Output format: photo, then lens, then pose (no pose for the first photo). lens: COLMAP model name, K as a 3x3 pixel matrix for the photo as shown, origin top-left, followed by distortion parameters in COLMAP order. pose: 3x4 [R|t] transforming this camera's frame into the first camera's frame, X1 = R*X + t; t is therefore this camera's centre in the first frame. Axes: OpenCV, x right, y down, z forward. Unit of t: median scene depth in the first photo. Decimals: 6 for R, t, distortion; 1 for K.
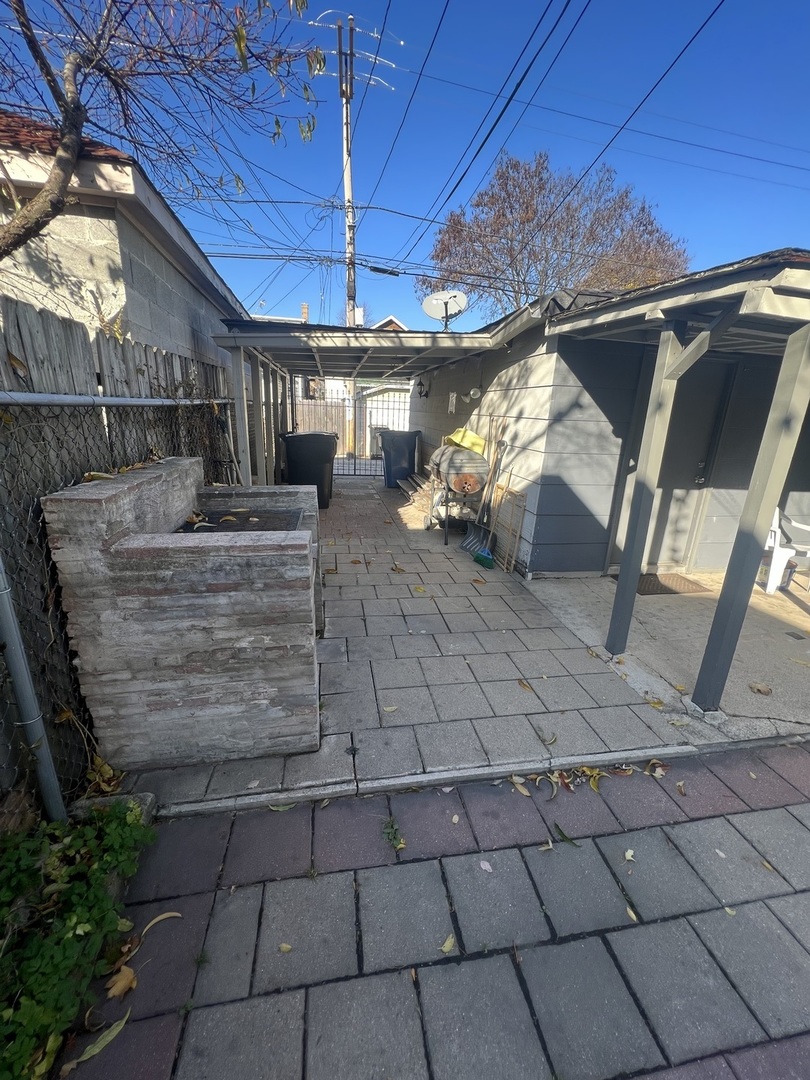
lens RADIAL K [[433.0, 0, 409.4], [0, 433.0, 540.7], [0, 0, 1]] dist [0.002395, 0.000489]
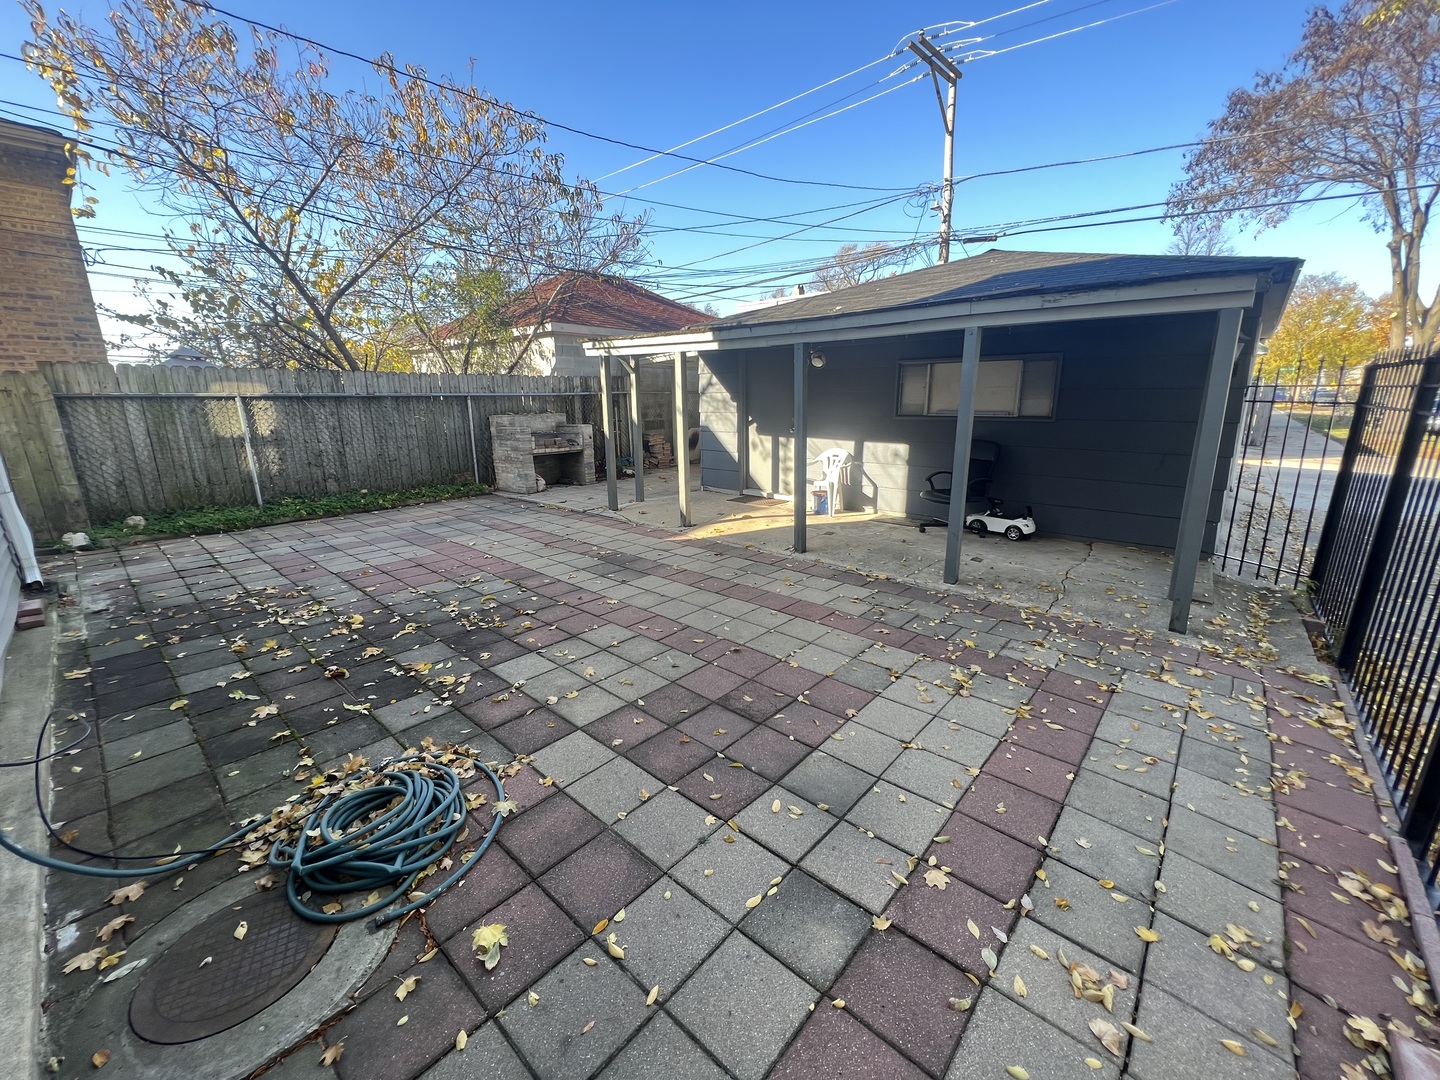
lens RADIAL K [[577.3, 0, 721.2], [0, 577.3, 539.9], [0, 0, 1]] dist [0.002395, 0.000489]
pose [[0.612152, 0.143179, -0.777670, 2.191850], [-0.193426, 0.980706, 0.028303, 0.208920], [0.766718, 0.133096, 0.628036, -0.299197]]
